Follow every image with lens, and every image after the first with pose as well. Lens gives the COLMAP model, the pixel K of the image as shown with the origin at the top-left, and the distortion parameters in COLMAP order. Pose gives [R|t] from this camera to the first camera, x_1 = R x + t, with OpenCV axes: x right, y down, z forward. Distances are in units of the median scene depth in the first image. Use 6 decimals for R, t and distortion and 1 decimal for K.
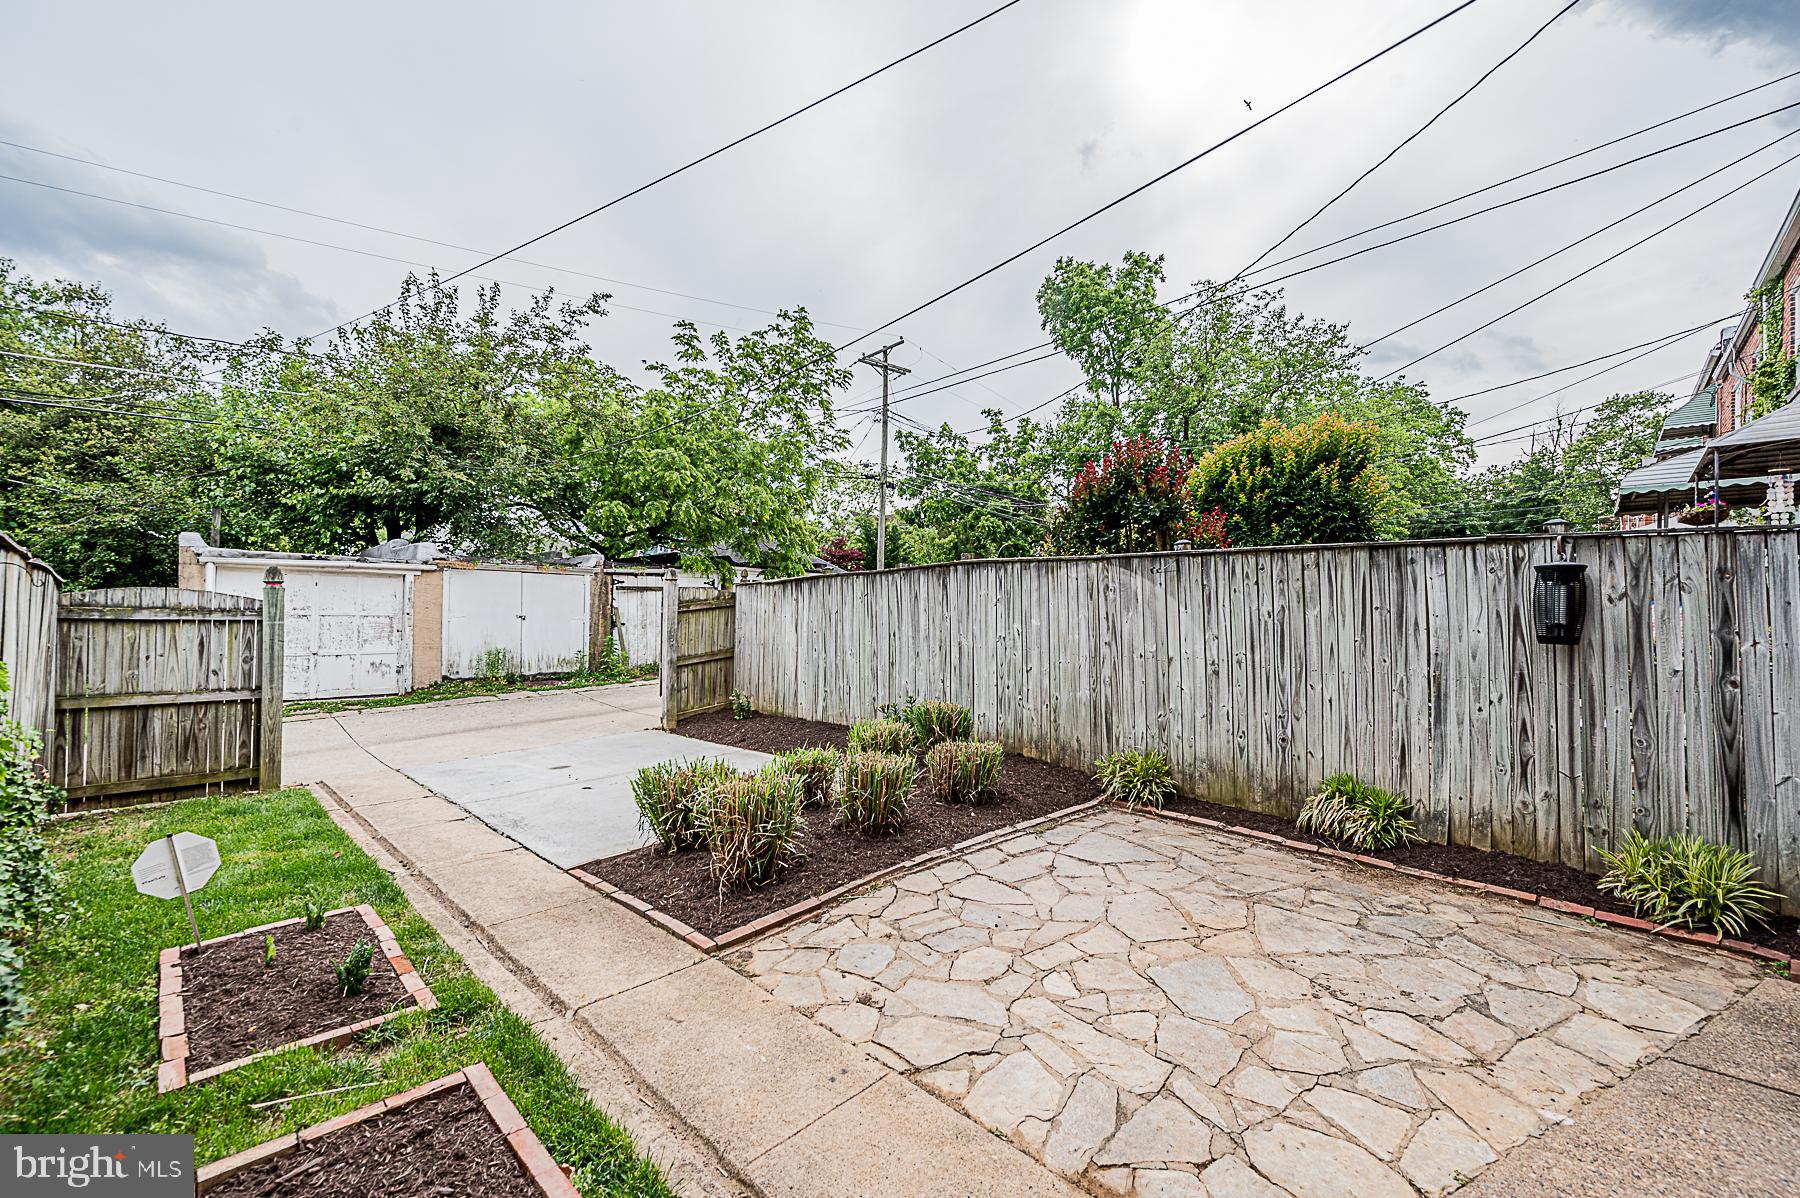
lens RADIAL K [[717.6, 0, 903.9], [0, 717.6, 606.0], [0, 0, 1]] dist [-0.003808, -0.000120]
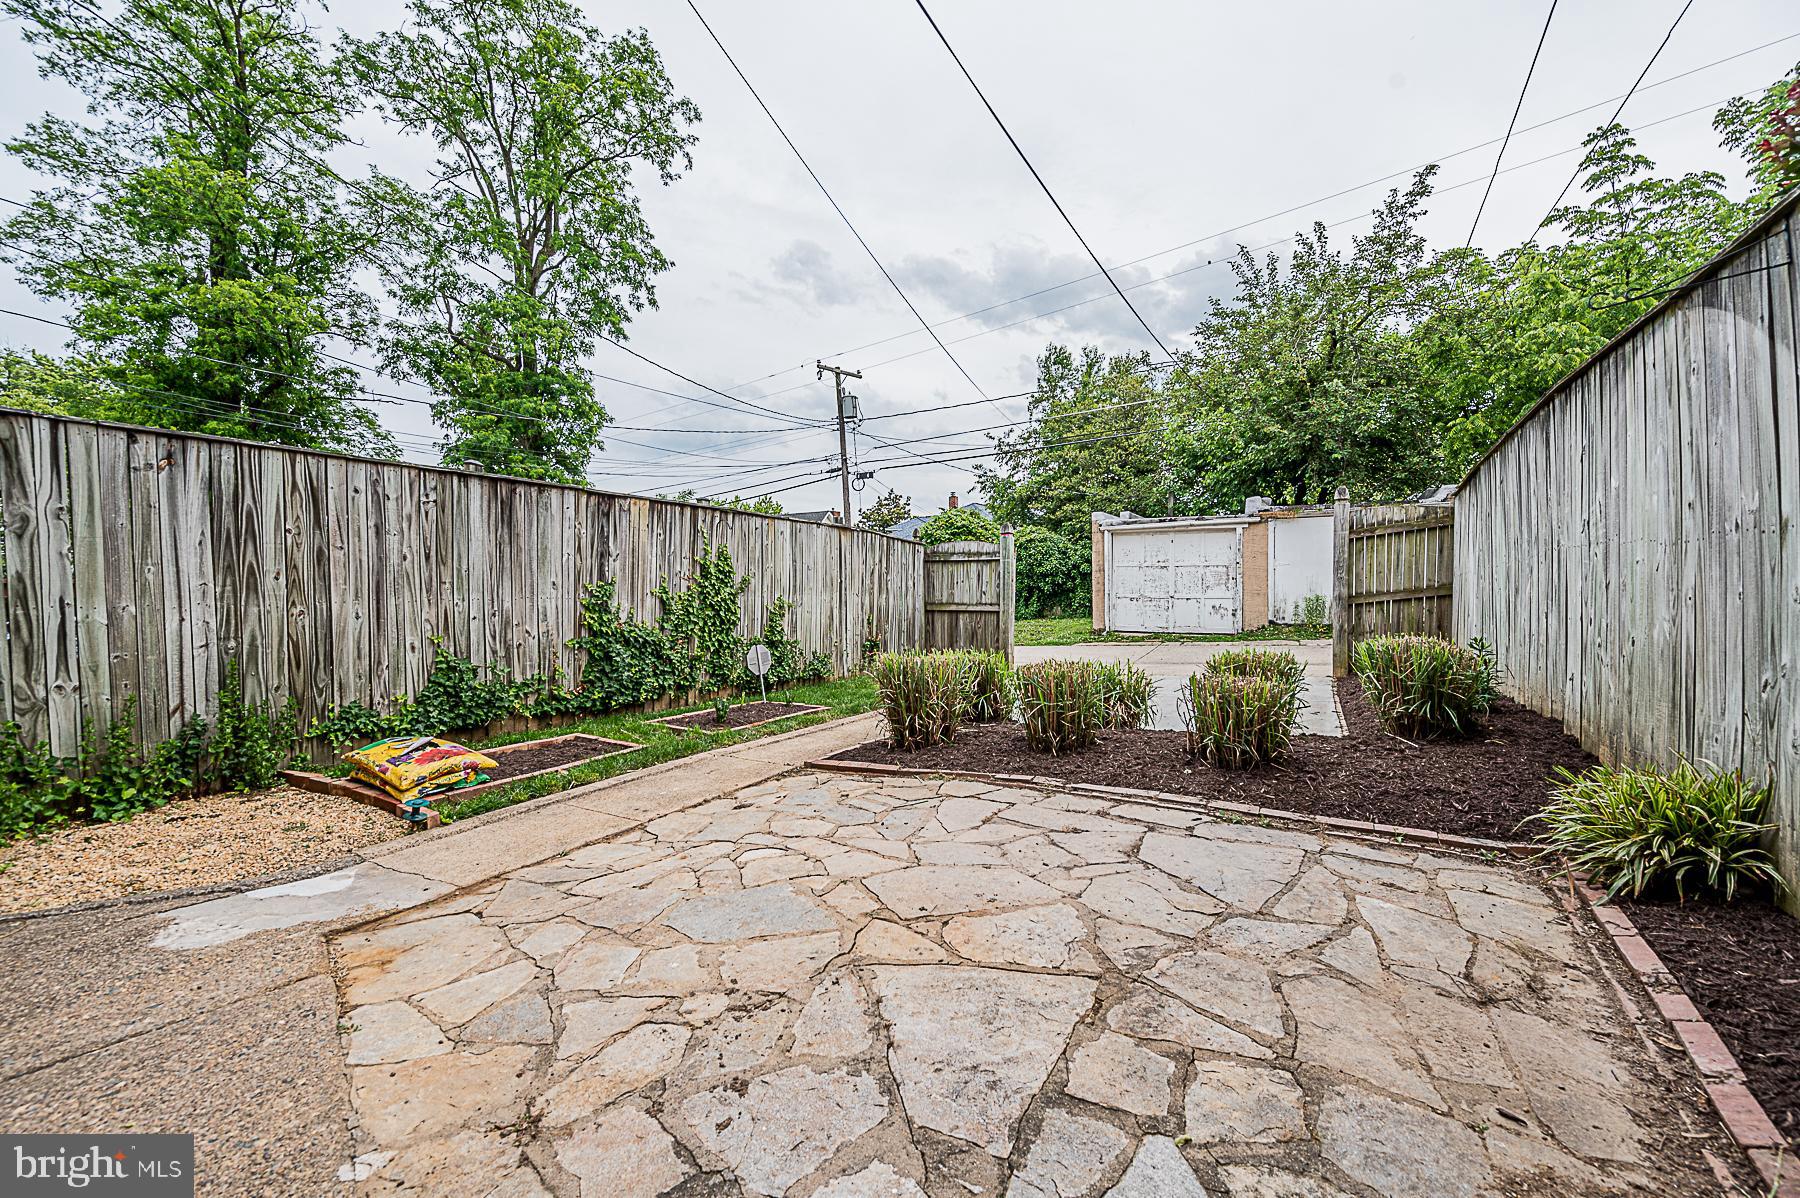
lens RADIAL K [[717.6, 0, 903.9], [0, 717.6, 606.0], [0, 0, 1]] dist [-0.003808, -0.000120]
pose [[0.241884, 0.013880, -0.970206, 0.746749], [0.024321, 0.999497, 0.020363, 0.118172], [0.970000, -0.028522, 0.241425, 0.612481]]
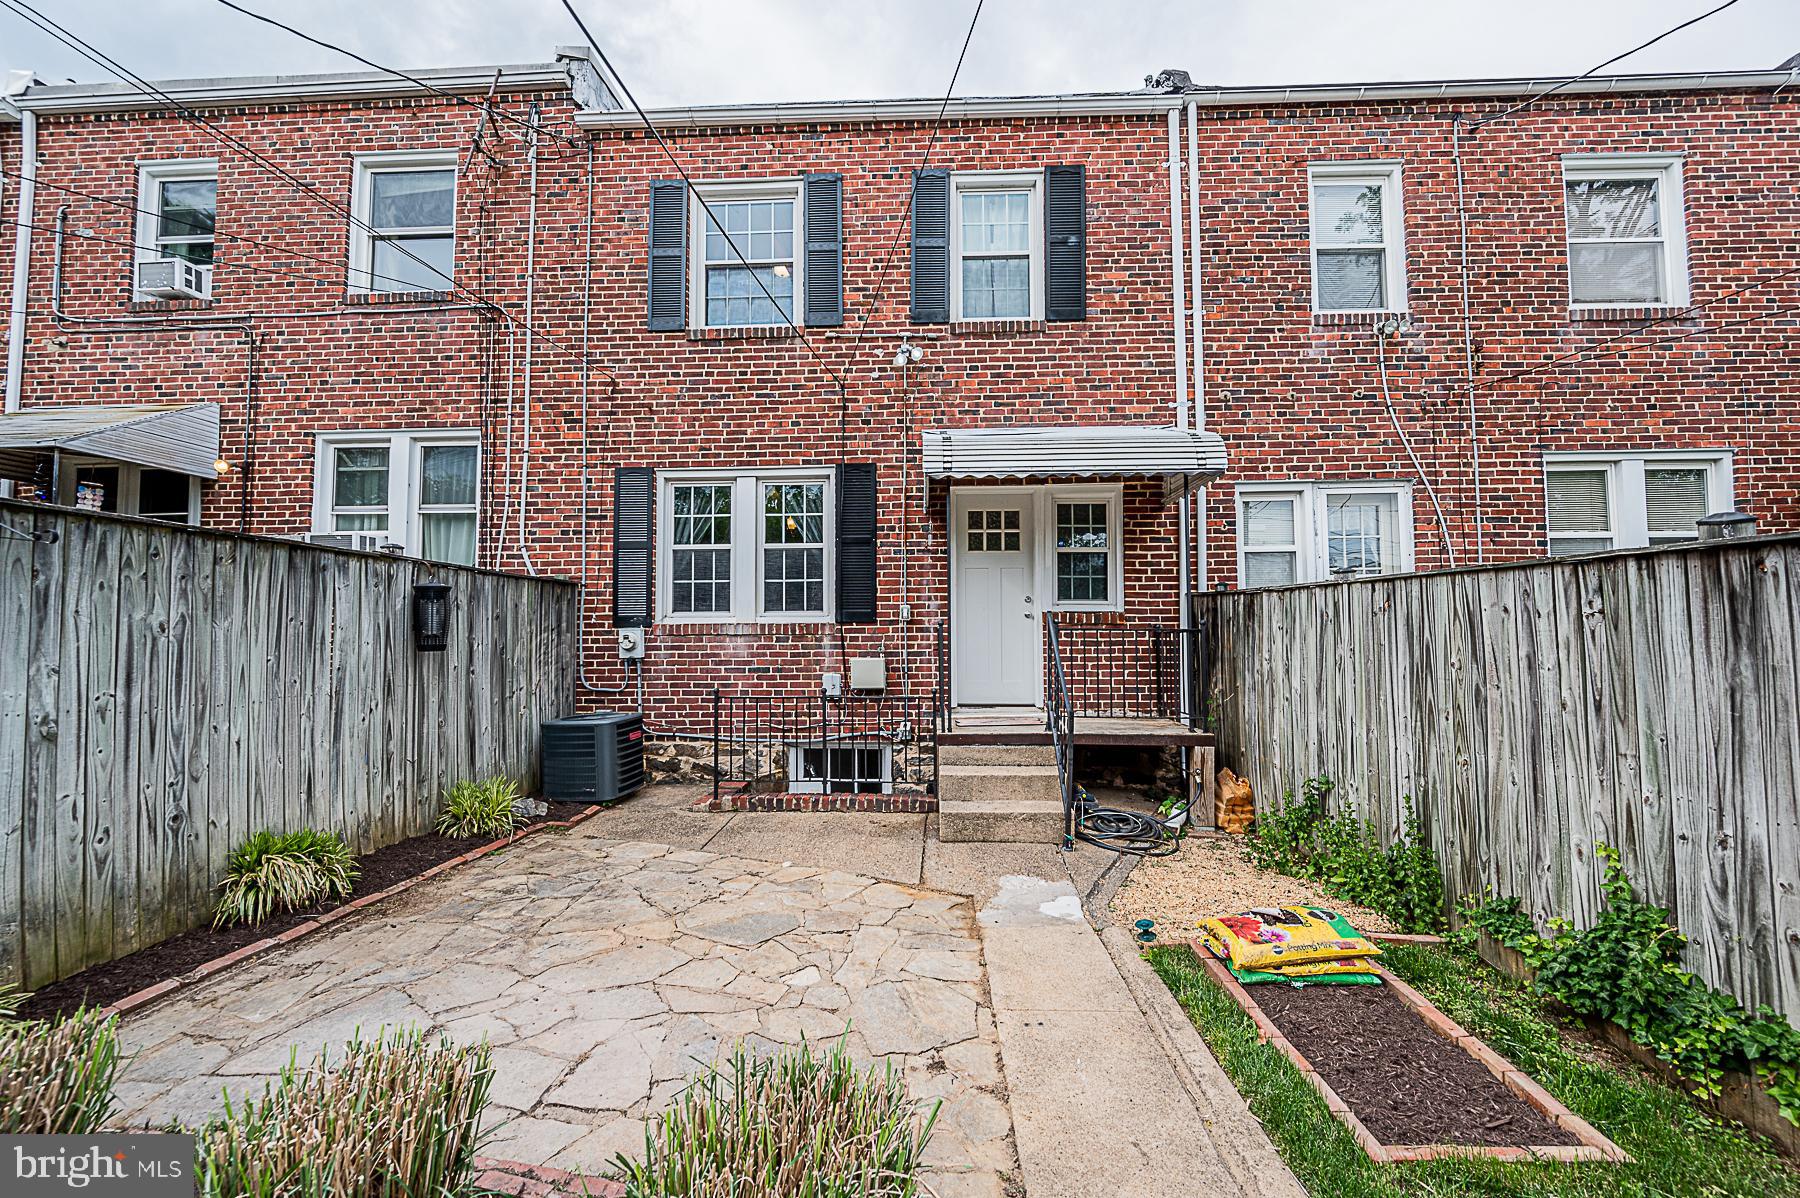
lens RADIAL K [[708.9, 0, 899.1], [0, 708.9, 592.3], [0, 0, 1]] dist [-0.009013, -0.000101]
pose [[-0.660574, 0.026466, 0.750294, -0.440036], [-0.018477, 0.998503, -0.051489, 0.000239], [-0.750533, -0.047876, -0.659096, 1.030024]]
